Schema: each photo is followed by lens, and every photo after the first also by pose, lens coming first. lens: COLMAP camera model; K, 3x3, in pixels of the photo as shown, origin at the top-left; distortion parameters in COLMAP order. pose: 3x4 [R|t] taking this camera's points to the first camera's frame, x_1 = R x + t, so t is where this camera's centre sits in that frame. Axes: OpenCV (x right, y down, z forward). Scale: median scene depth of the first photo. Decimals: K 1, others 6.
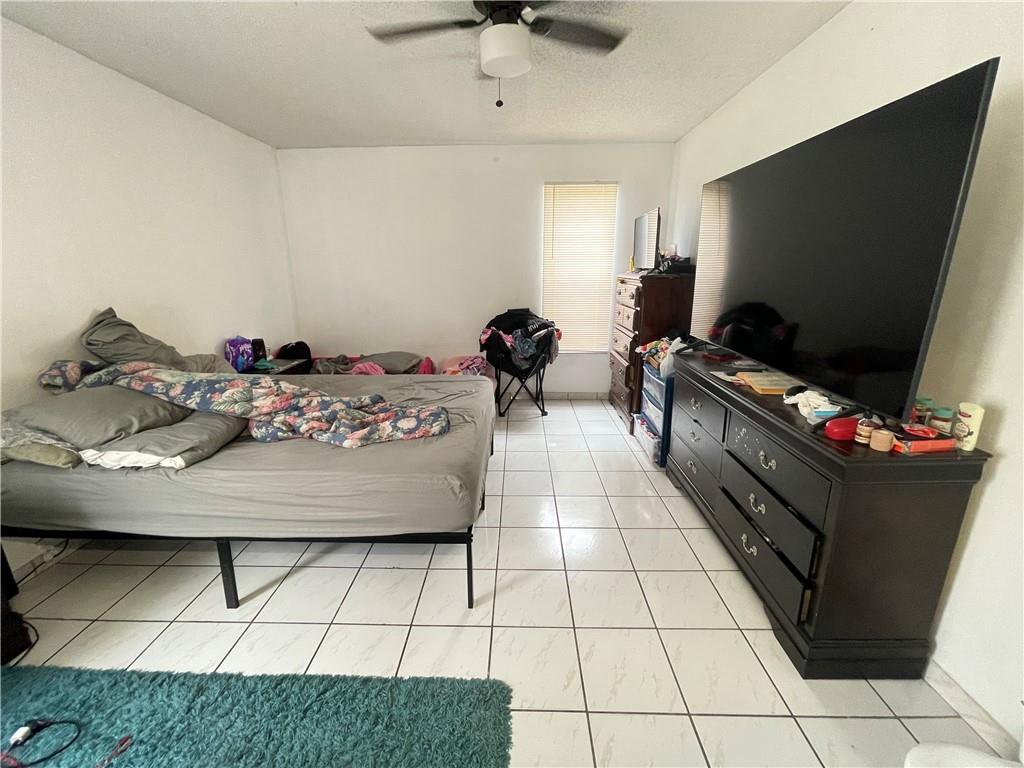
lens RADIAL K [[413.9, 0, 512.0], [0, 413.9, 384.0], [0, 0, 1]] dist [-0.000058, -0.003072]
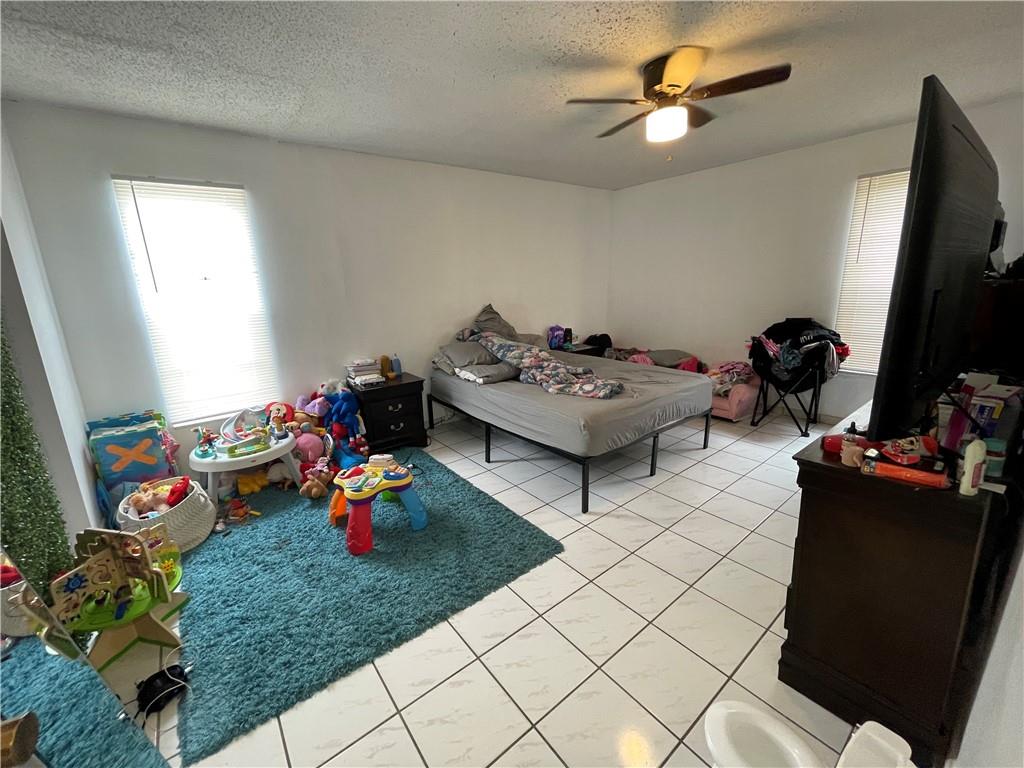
lens RADIAL K [[413.9, 0, 512.0], [0, 413.9, 384.0], [0, 0, 1]] dist [-0.000058, -0.003072]
pose [[0.634736, 0.171320, -0.753498, 0.689802], [-0.179204, 0.981165, 0.072124, 0.027364], [0.751662, 0.089250, 0.653482, -0.171335]]
